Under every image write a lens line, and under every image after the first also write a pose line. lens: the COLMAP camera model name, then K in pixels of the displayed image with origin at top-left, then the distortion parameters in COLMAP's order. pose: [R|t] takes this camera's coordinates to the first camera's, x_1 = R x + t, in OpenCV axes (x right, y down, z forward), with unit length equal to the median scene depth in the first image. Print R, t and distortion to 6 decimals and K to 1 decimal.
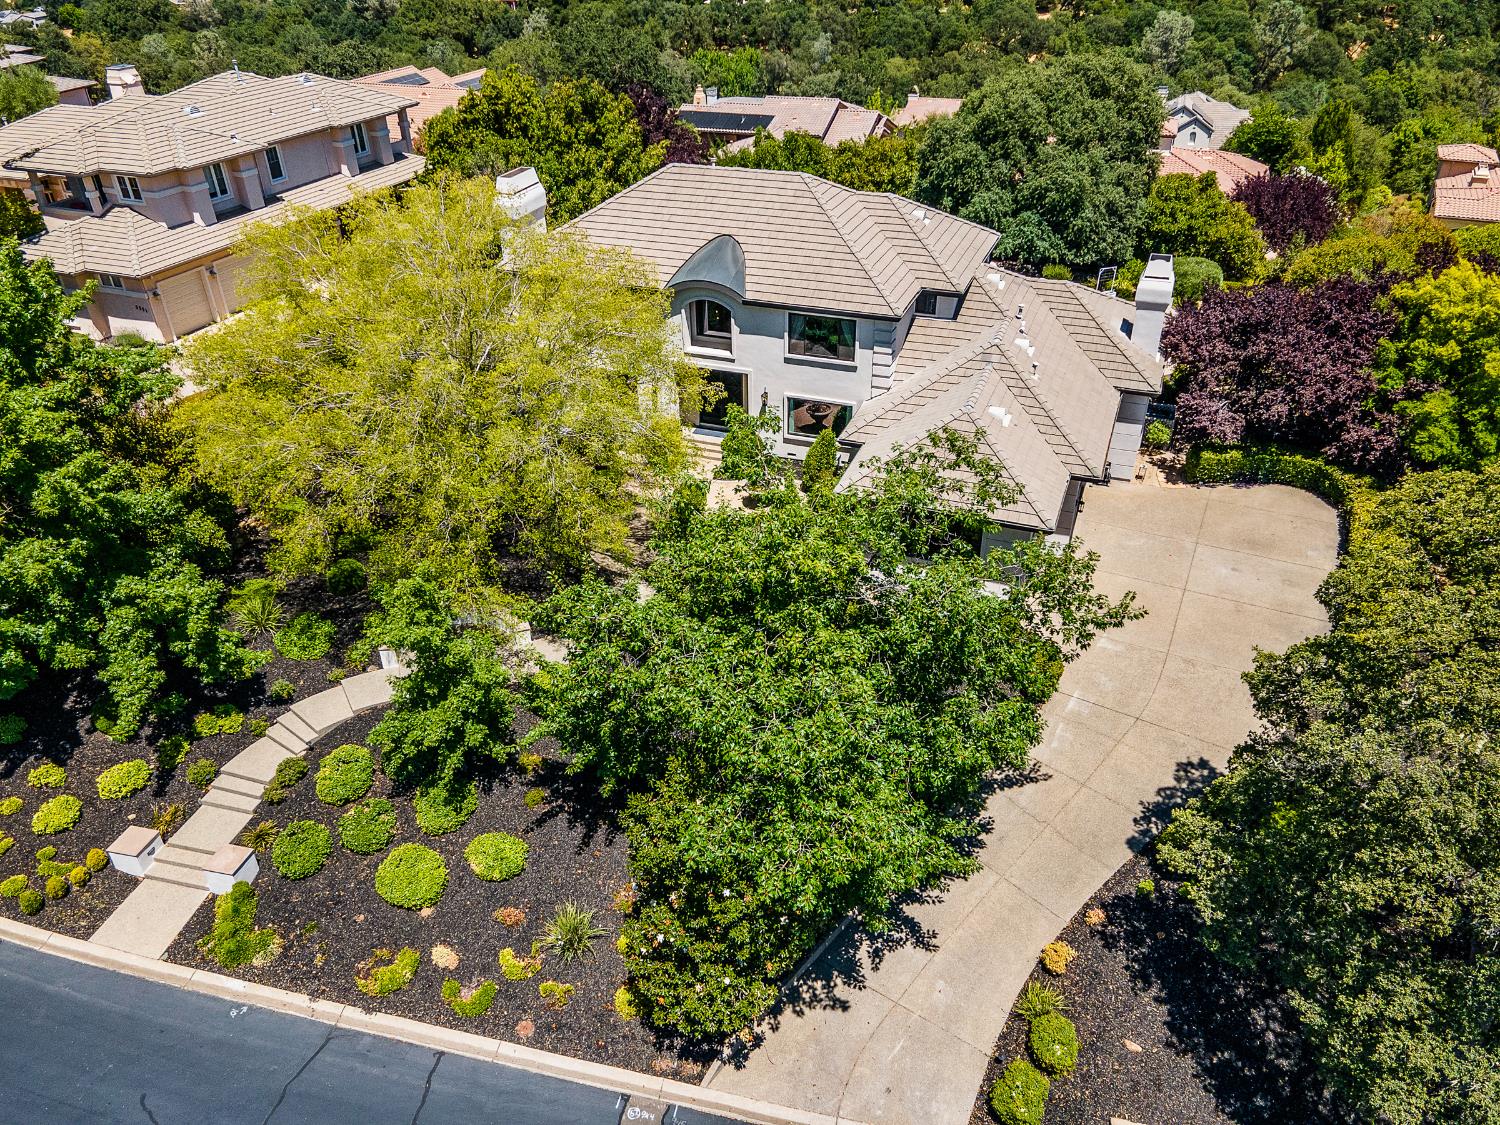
lens RADIAL K [[1071.7, 0, 750.0], [0, 1071.7, 562.5], [0, 0, 1]] dist [-0.004866, 0.090373]
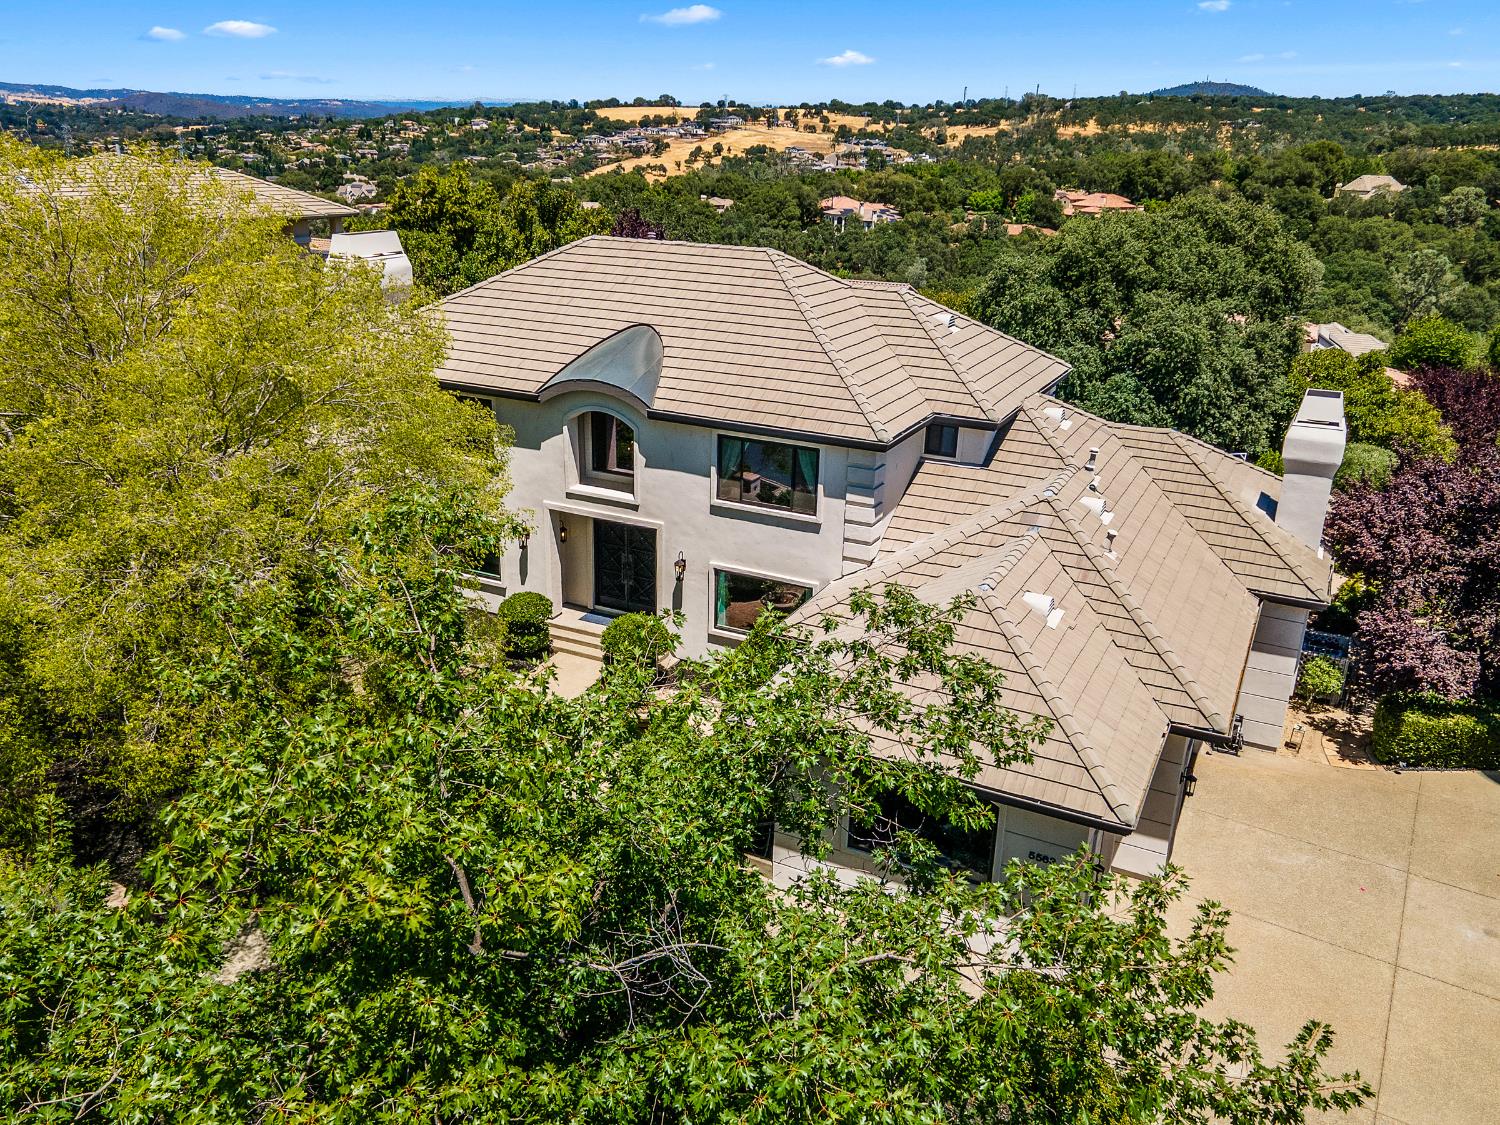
lens RADIAL K [[1155.1, 0, 750.0], [0, 1155.1, 562.5], [0, 0, 1]] dist [0.002188, 0.075207]
pose [[0.994386, 0.070405, -0.078992, 0.108413], [-0.085788, 0.973424, -0.212335, -0.015728], [0.061943, 0.217920, 0.973999, 0.336911]]
